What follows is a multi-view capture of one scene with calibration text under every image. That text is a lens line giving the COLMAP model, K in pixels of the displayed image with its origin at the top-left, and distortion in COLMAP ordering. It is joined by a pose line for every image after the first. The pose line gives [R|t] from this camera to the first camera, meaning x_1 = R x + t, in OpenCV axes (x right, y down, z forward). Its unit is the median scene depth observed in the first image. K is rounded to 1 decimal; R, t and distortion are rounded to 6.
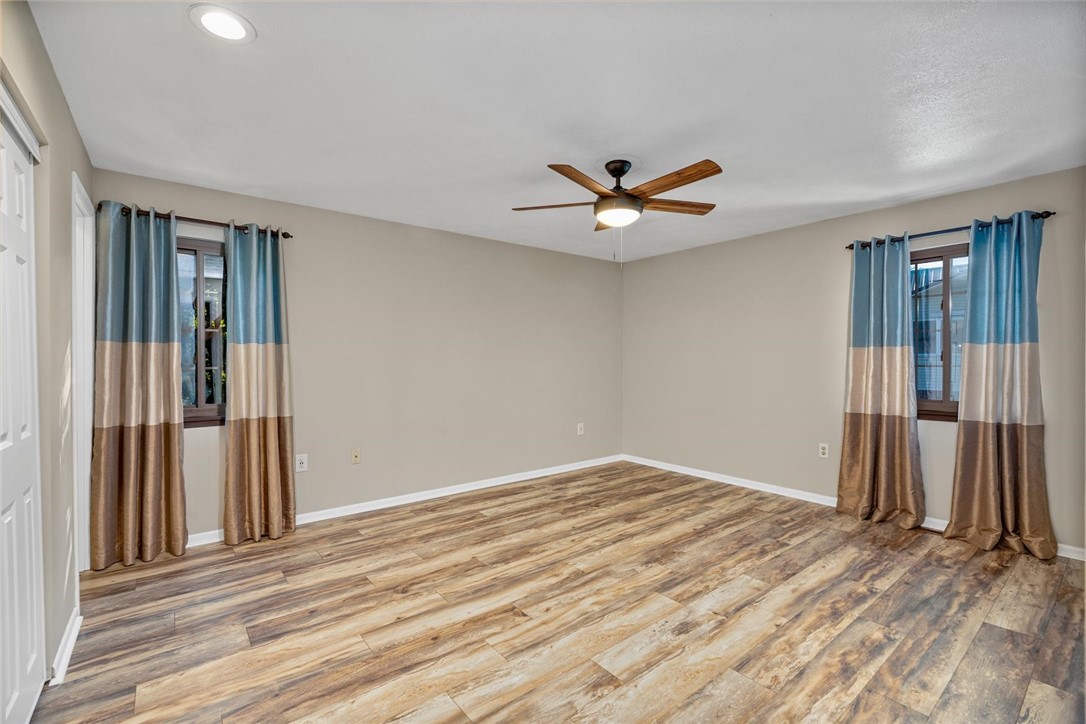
lens RADIAL K [[473.3, 0, 543.5], [0, 473.3, 365.2], [0, 0, 1]] dist [-0.002855, 0.001151]
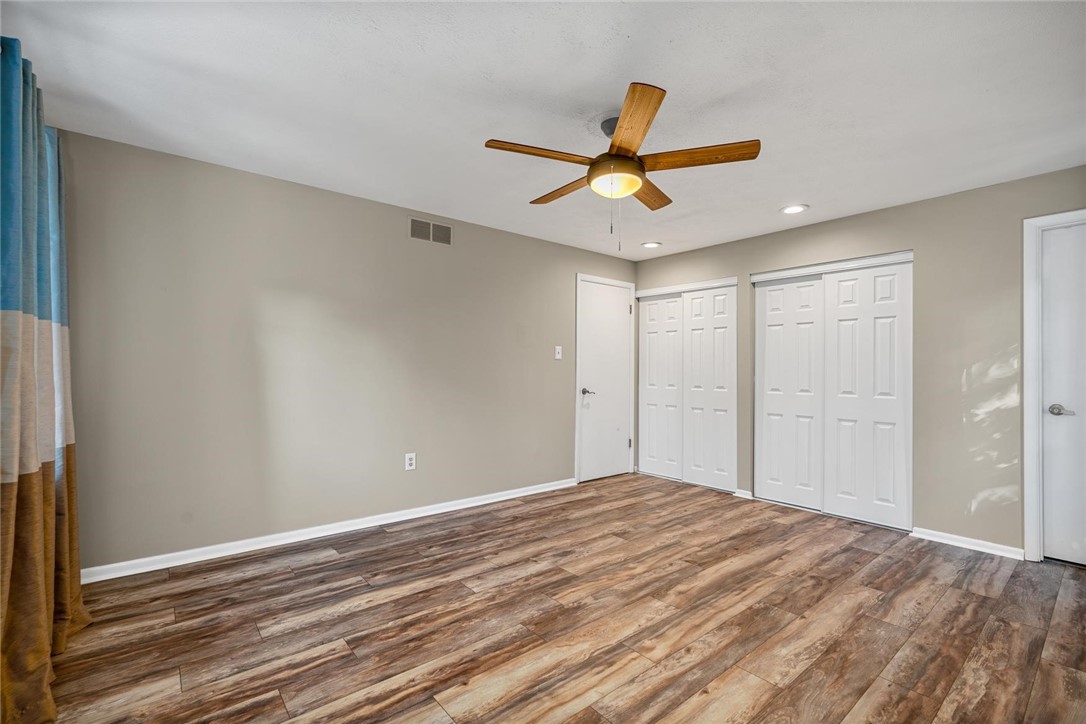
lens RADIAL K [[473.3, 0, 542.8], [0, 473.3, 369.6], [0, 0, 1]] dist [-0.002855, 0.001151]
pose [[-0.999877, -0.006058, -0.014489, 0.322669], [-0.006192, 0.999939, 0.009184, 0.005482], [0.014433, 0.009273, -0.999853, 1.982273]]
